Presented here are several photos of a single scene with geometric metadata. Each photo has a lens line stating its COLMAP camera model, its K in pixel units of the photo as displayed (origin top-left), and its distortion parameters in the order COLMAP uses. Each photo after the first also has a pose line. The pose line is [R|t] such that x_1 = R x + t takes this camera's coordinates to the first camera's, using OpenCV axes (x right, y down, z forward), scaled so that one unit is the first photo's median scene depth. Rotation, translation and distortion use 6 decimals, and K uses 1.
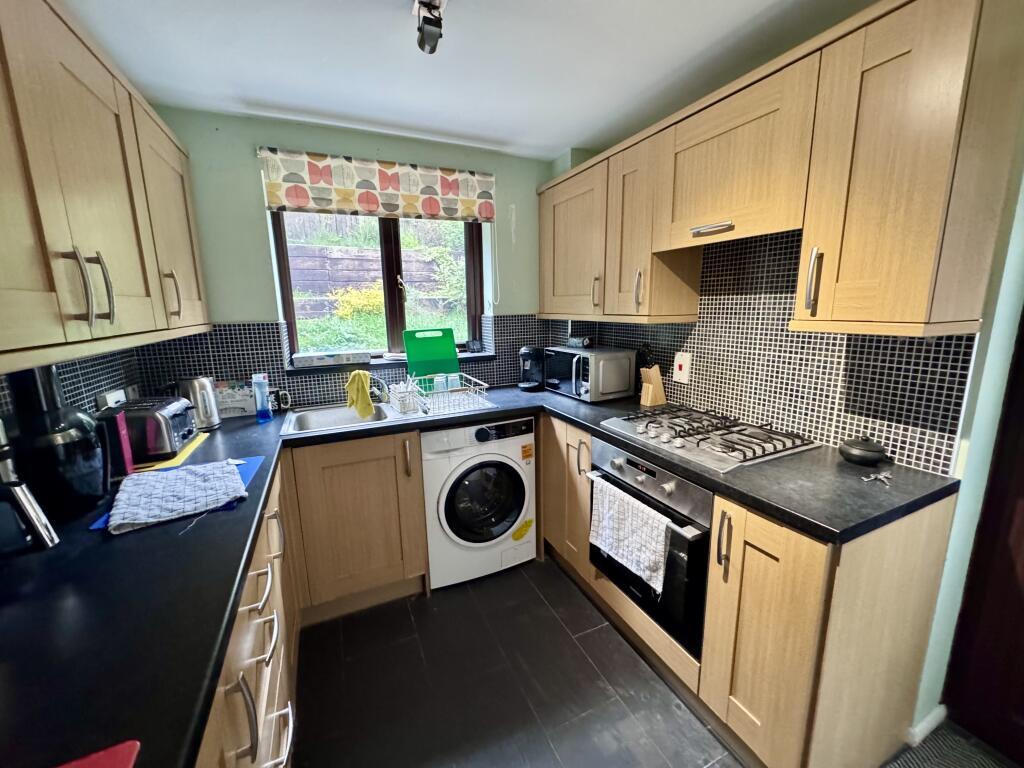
lens RADIAL K [[410.8, 0, 512.0], [0, 410.8, 384.0], [0, 0, 1]] dist [0.000646, 0.000044]
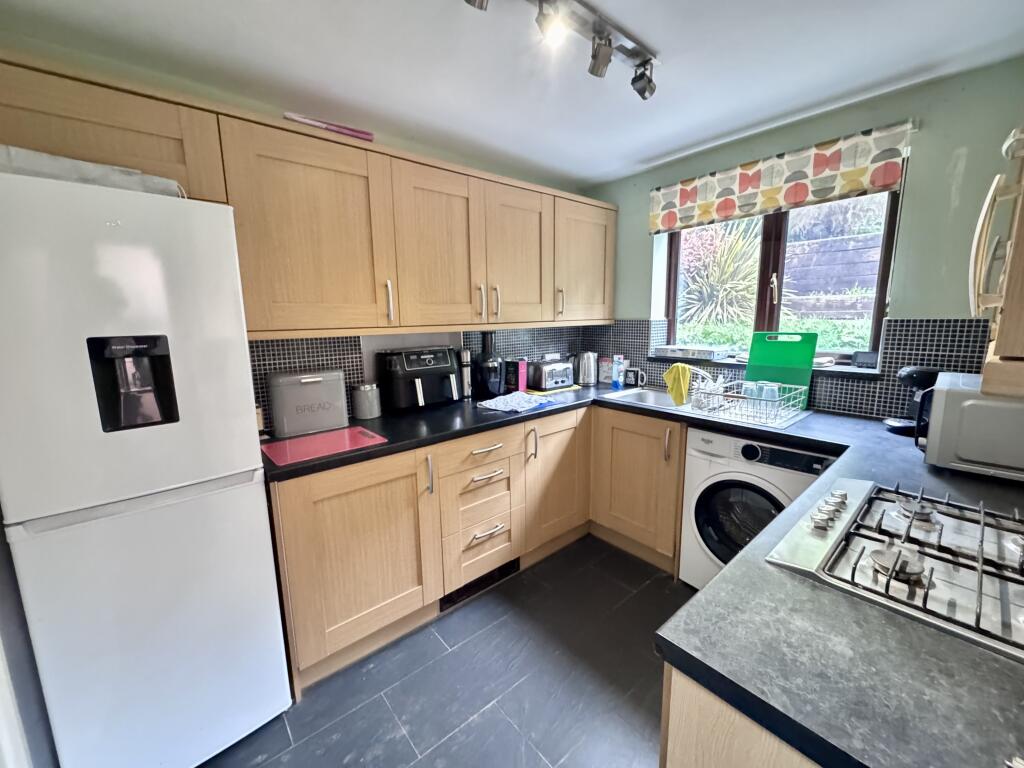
lens RADIAL K [[410.8, 0, 512.0], [0, 410.8, 384.0], [0, 0, 1]] dist [0.000646, 0.000044]
pose [[0.270547, 0.174668, -0.946729, 0.592917], [-0.169030, 0.976745, 0.131902, -0.049042], [0.947752, 0.124340, 0.293779, 0.227428]]
